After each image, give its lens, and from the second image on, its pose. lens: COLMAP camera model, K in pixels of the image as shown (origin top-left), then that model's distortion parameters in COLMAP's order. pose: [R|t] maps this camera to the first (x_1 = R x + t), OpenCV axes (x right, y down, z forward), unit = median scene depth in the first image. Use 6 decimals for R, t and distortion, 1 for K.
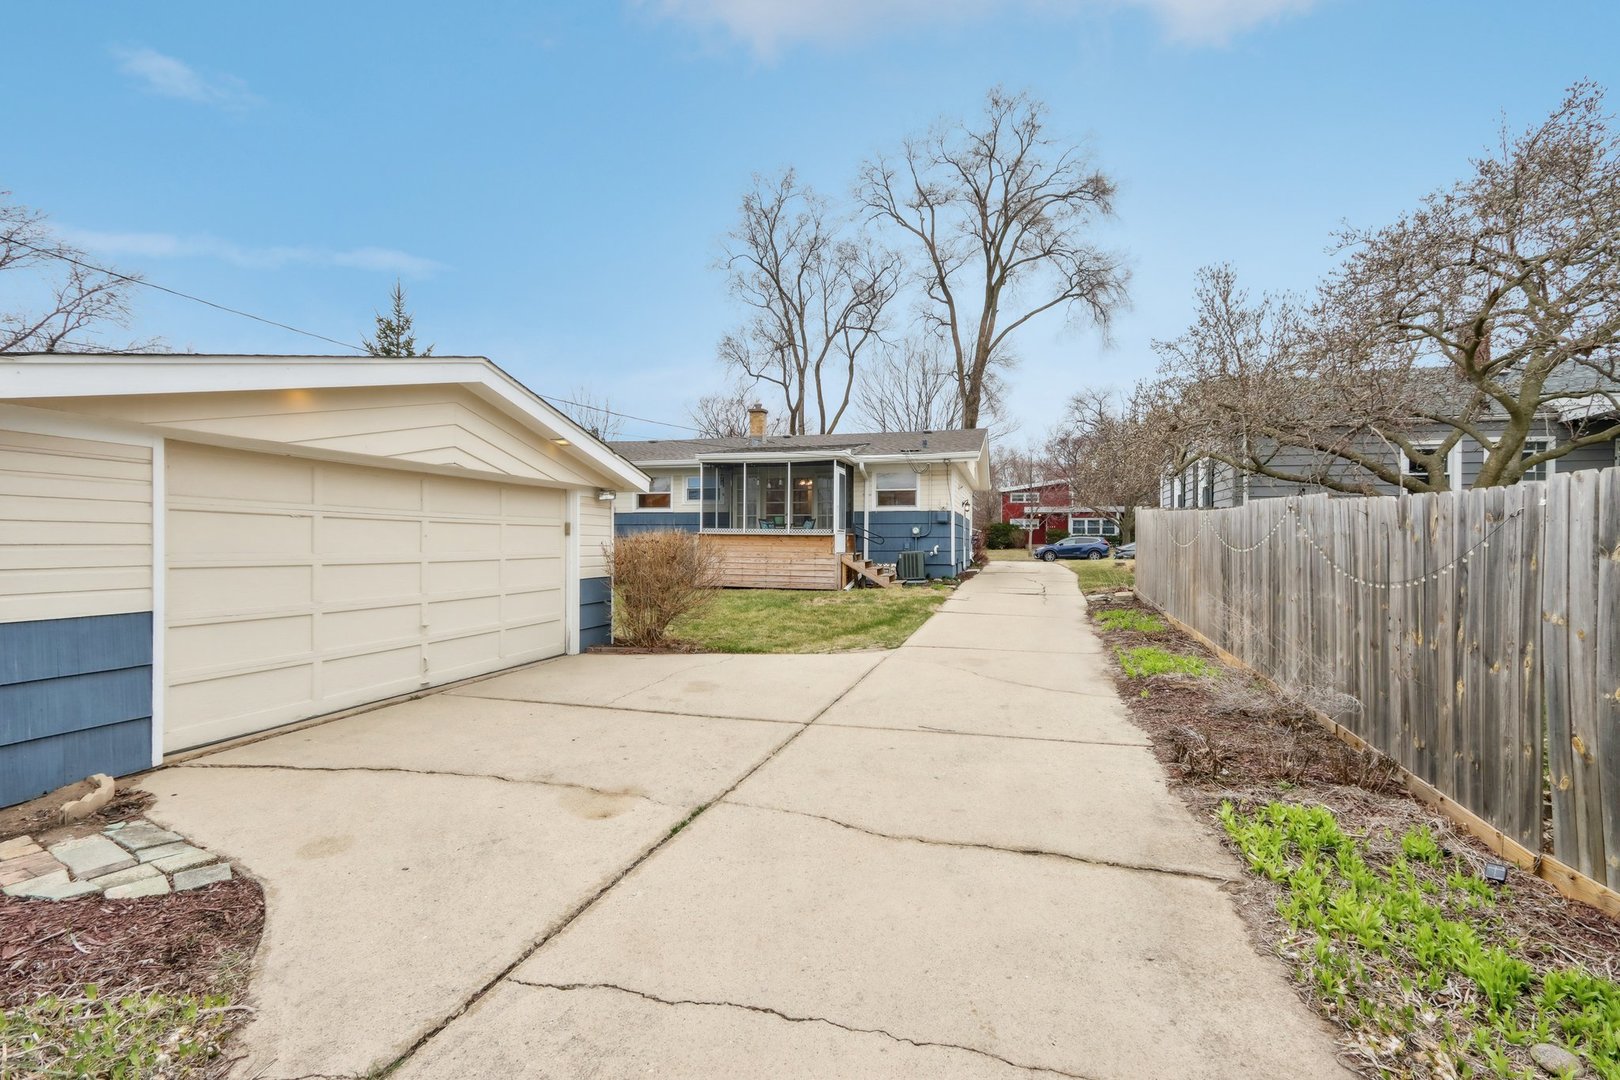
lens RADIAL K [[756.2, 0, 805.5], [0, 756.2, 537.5], [0, 0, 1]] dist [0.009439, 0.000939]
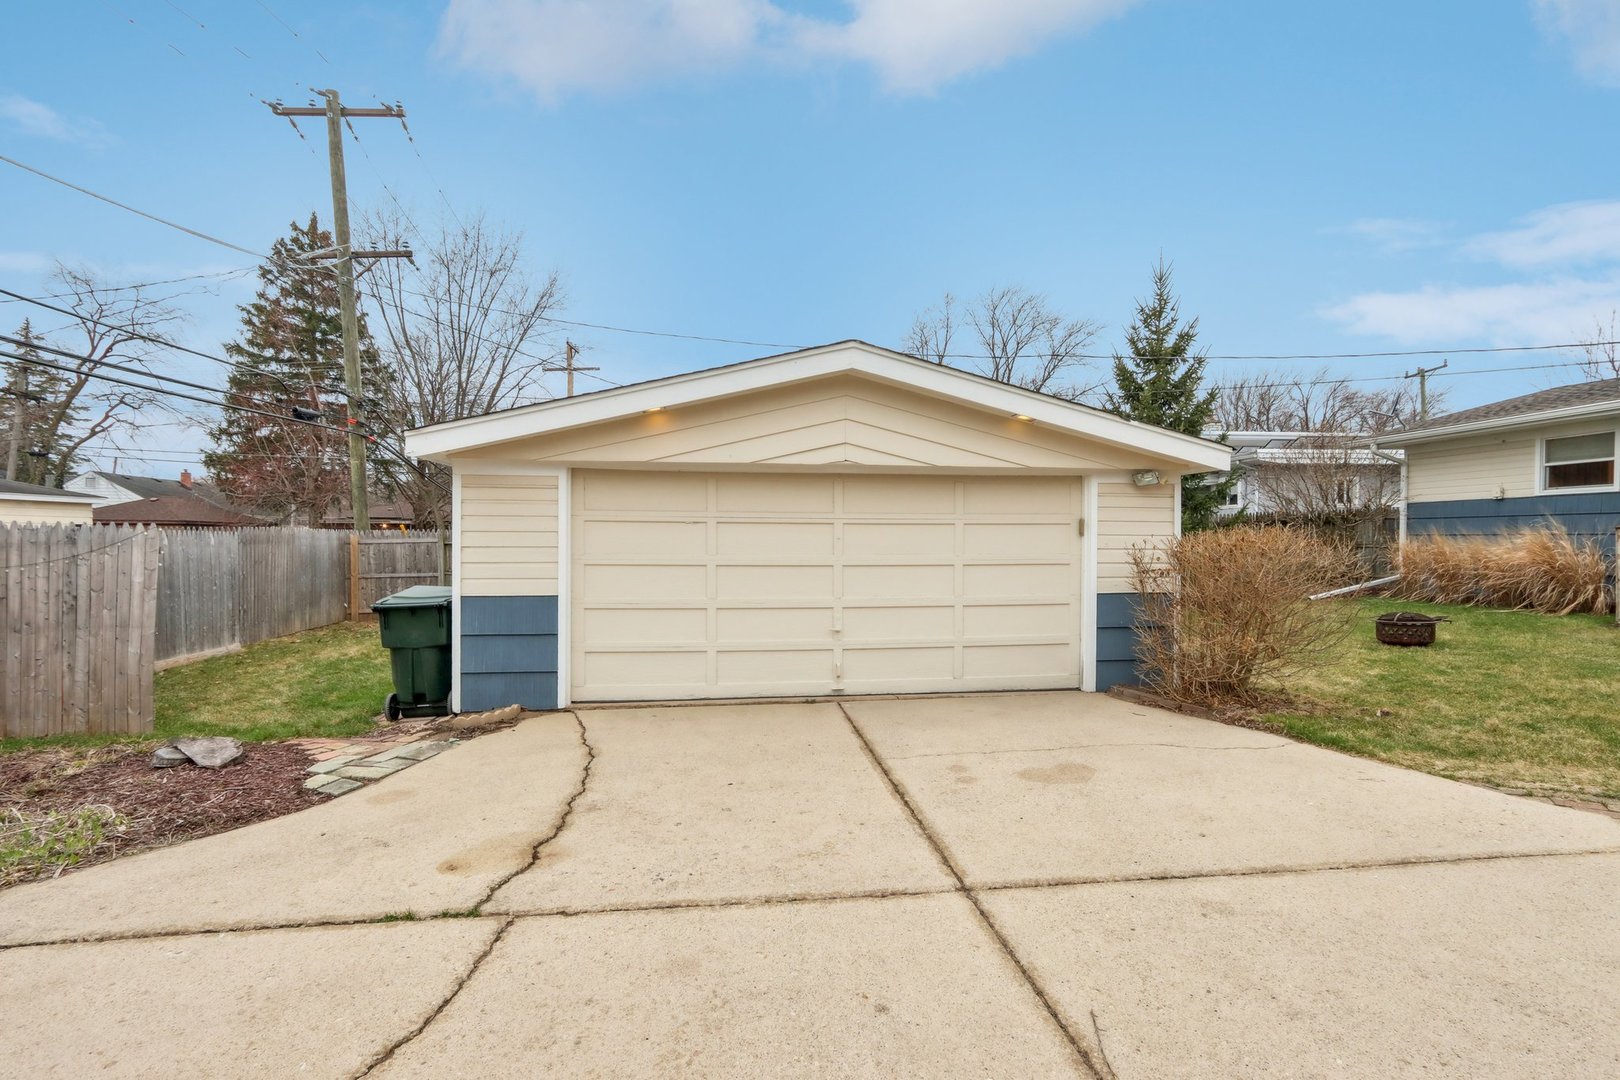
lens RADIAL K [[756.2, 0, 810.7], [0, 756.2, 546.4], [0, 0, 1]] dist [0.009439, 0.000939]
pose [[0.381429, 0.002363, -0.924395, 0.516253], [0.007254, 0.999958, 0.005550, 0.003621], [0.924370, -0.008823, 0.381396, 0.803463]]
